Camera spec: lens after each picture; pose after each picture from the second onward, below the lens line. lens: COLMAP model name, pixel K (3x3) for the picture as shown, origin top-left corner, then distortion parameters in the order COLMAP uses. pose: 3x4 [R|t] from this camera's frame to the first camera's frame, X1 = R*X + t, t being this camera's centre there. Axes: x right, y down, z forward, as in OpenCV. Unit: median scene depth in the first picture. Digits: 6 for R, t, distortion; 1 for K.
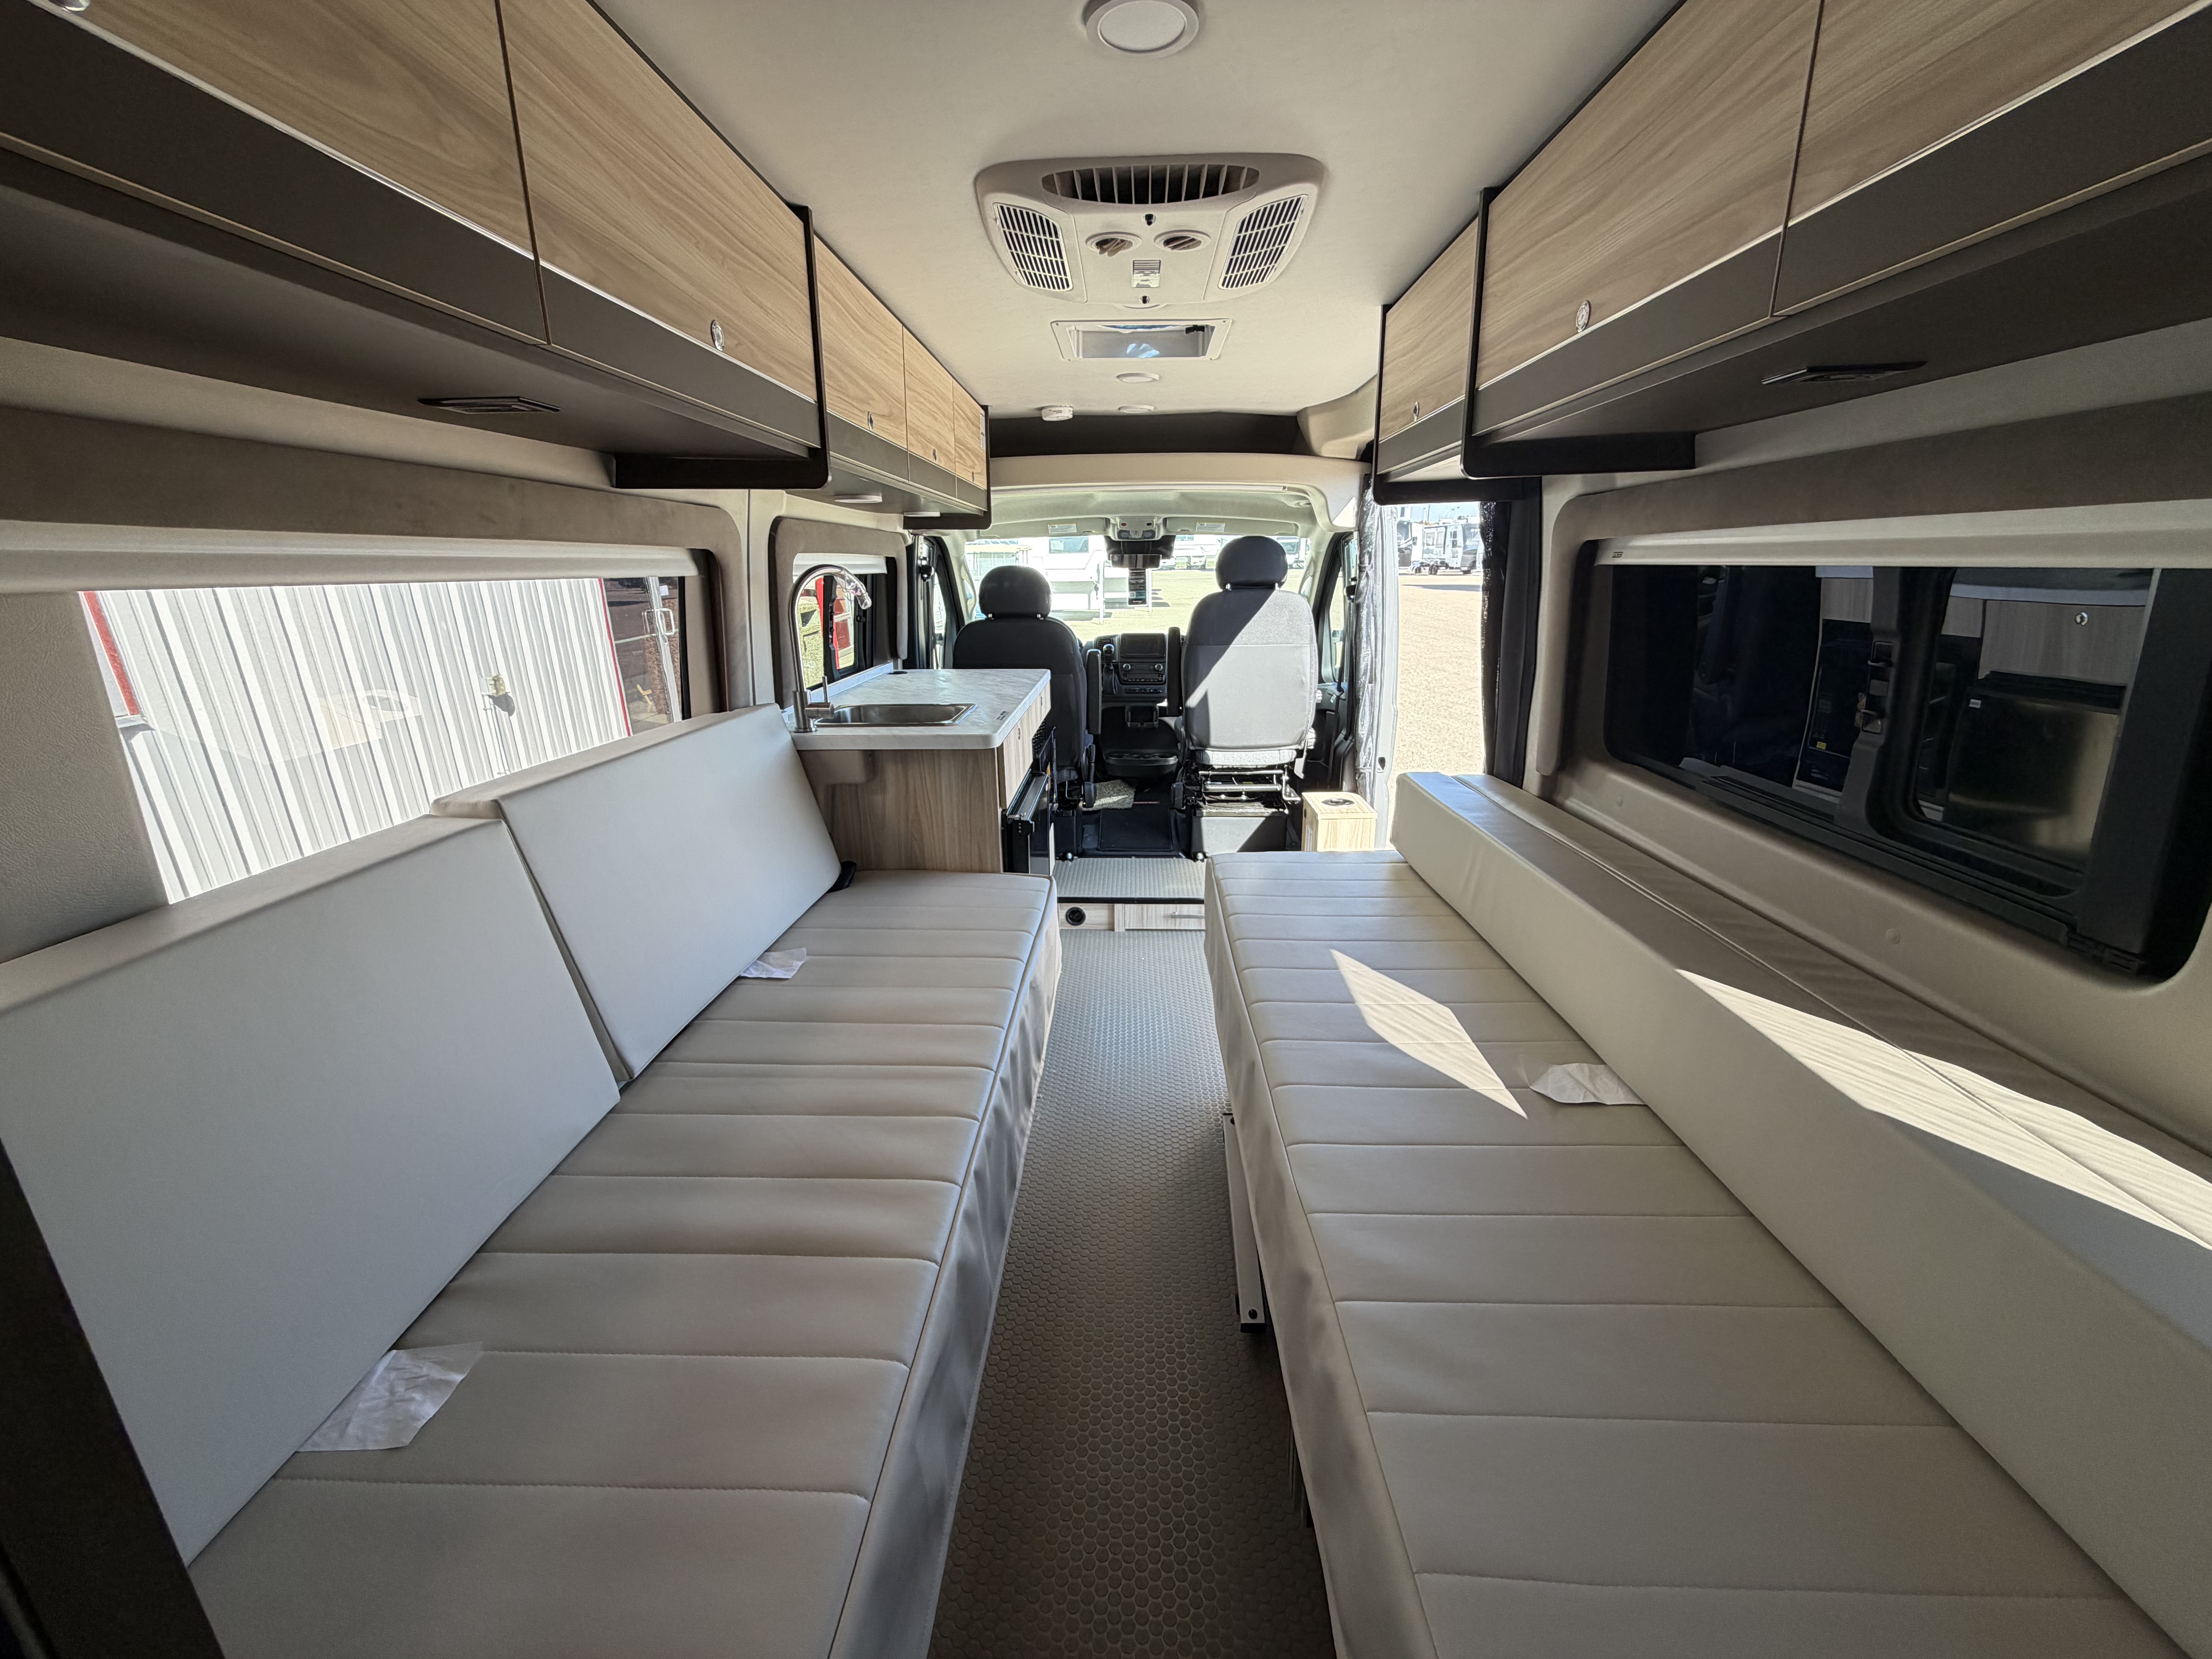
lens RADIAL K [[876.8, 0, 1108.6], [0, 876.8, 834.0], [0, 0, 1]] dist [0.001275, -0.000485]
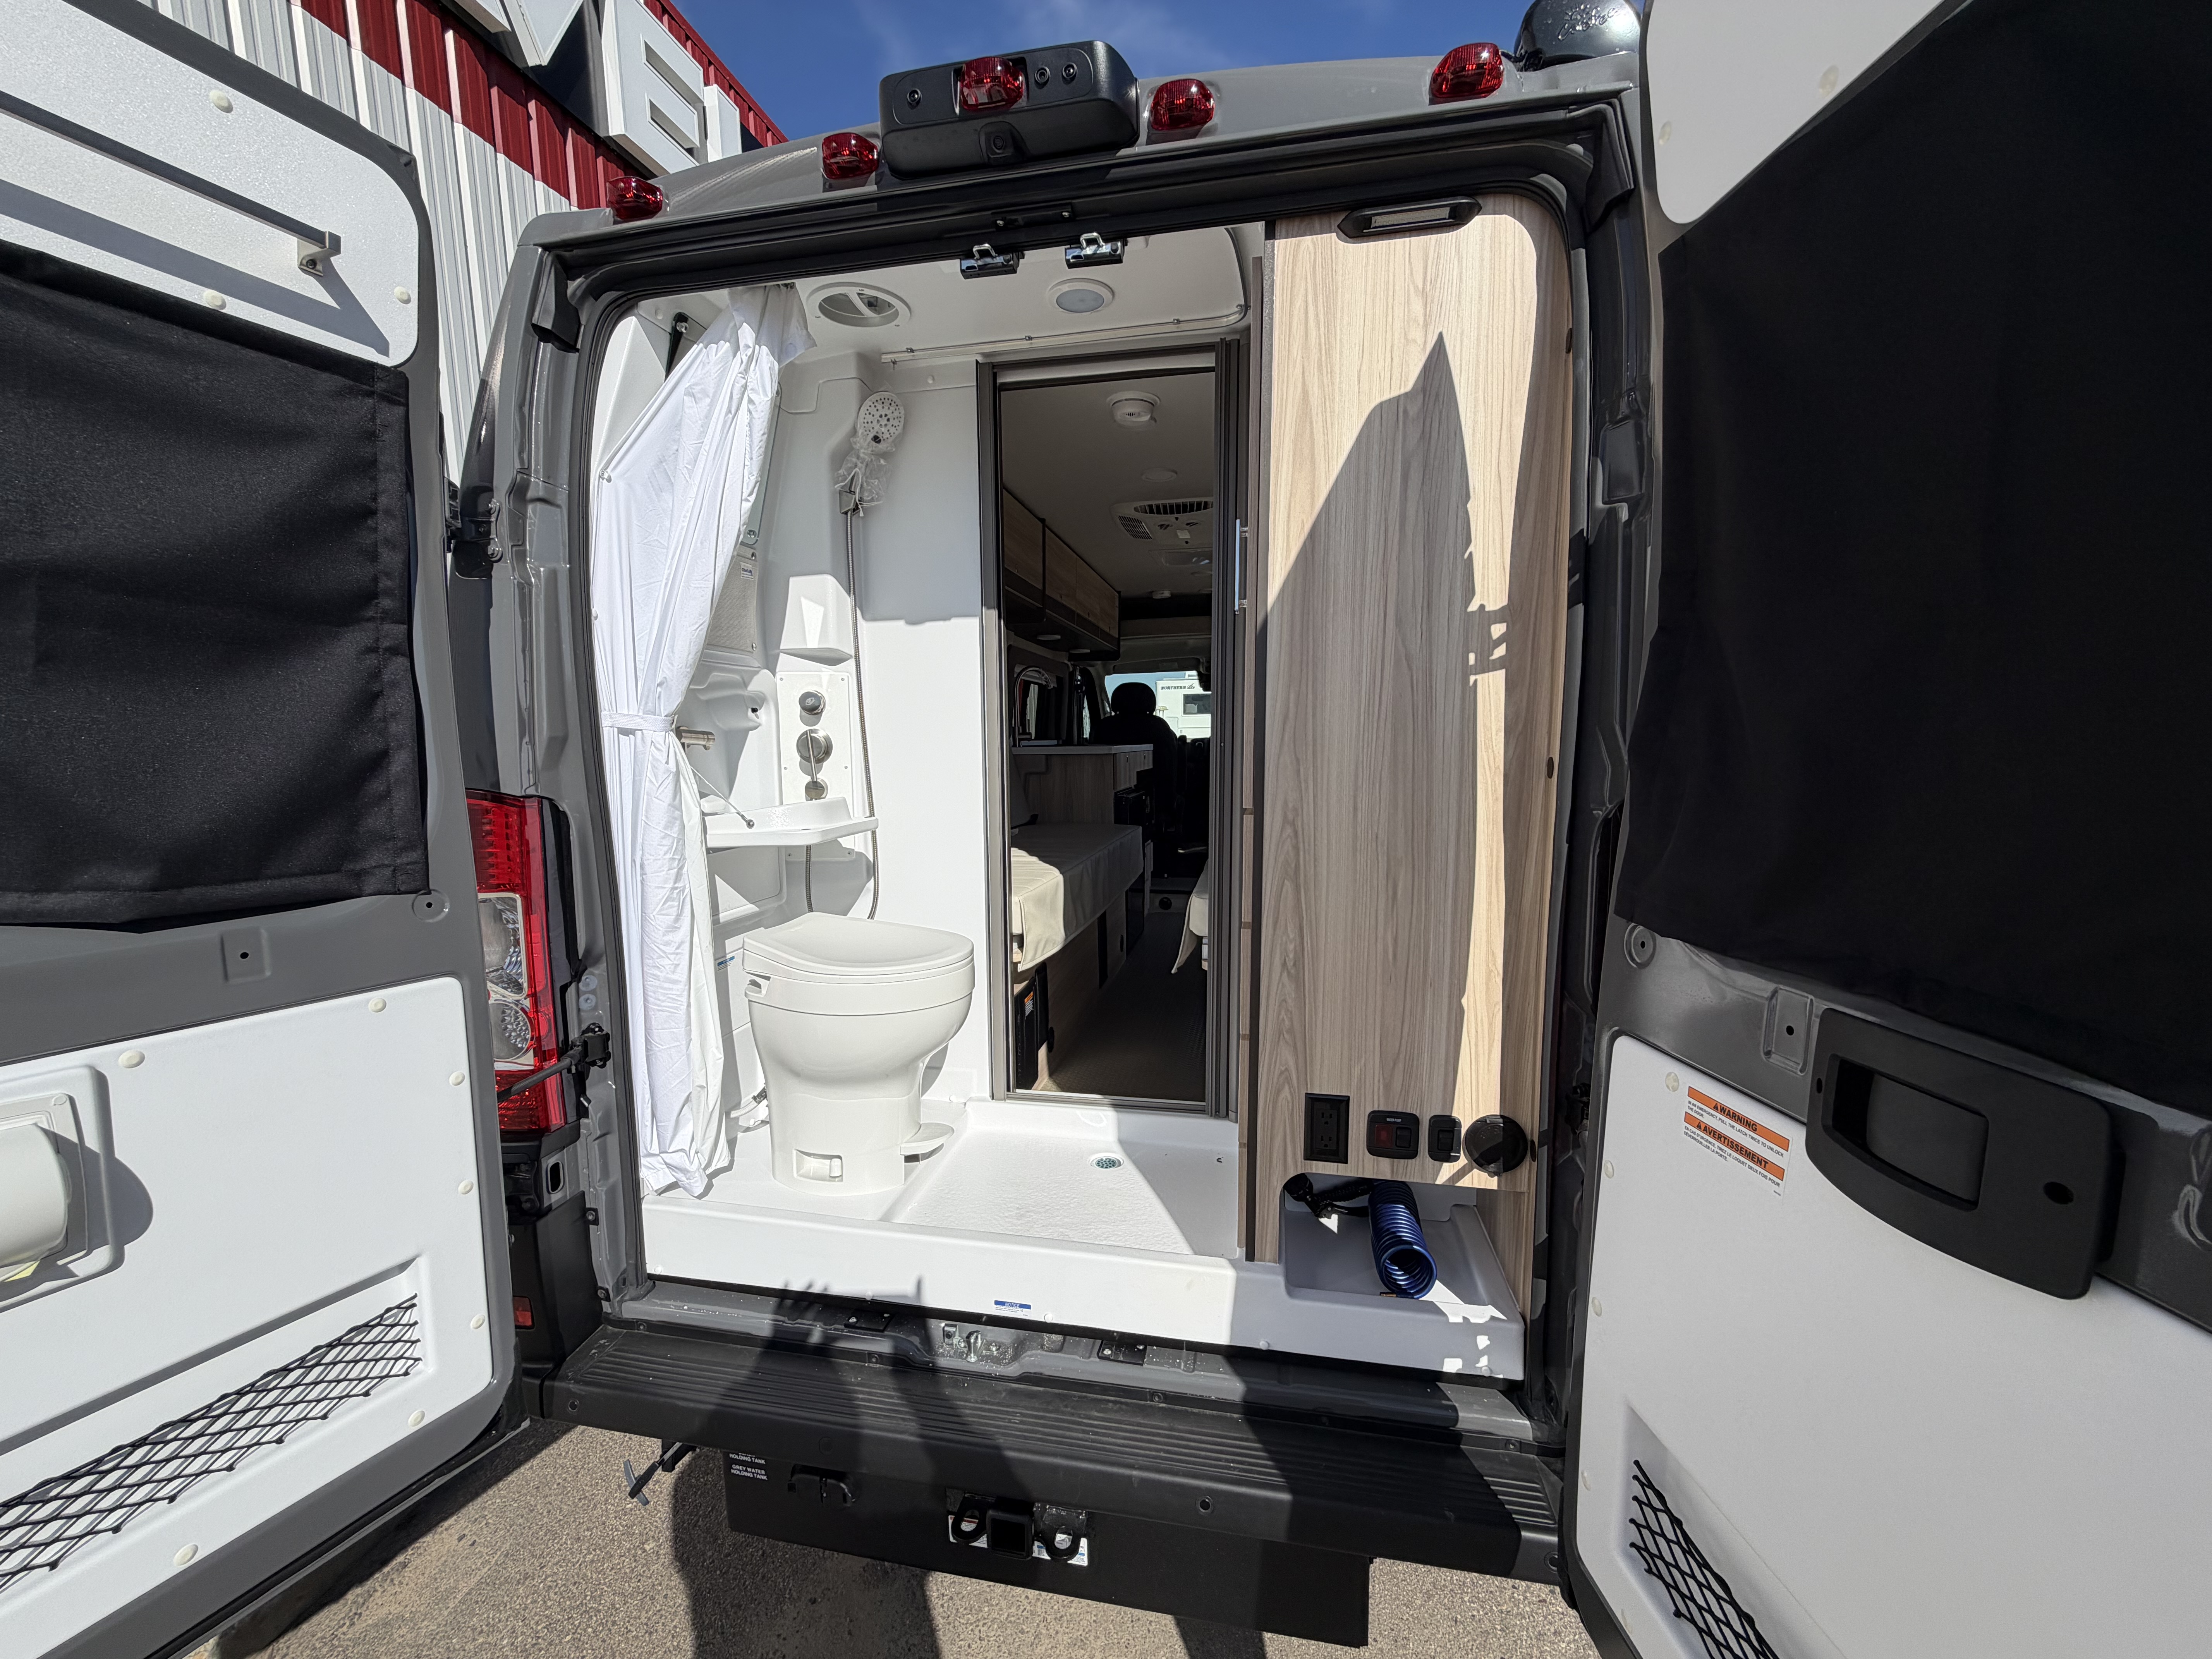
lens RADIAL K [[876.8, 0, 1107.9], [0, 876.8, 834.1], [0, 0, 1]] dist [0.001275, -0.000485]
pose [[0.986742, 0.021813, -0.160823, 0.096325], [-0.051031, 0.982367, -0.179864, 0.227100], [0.154064, 0.185686, 0.970456, -0.455529]]
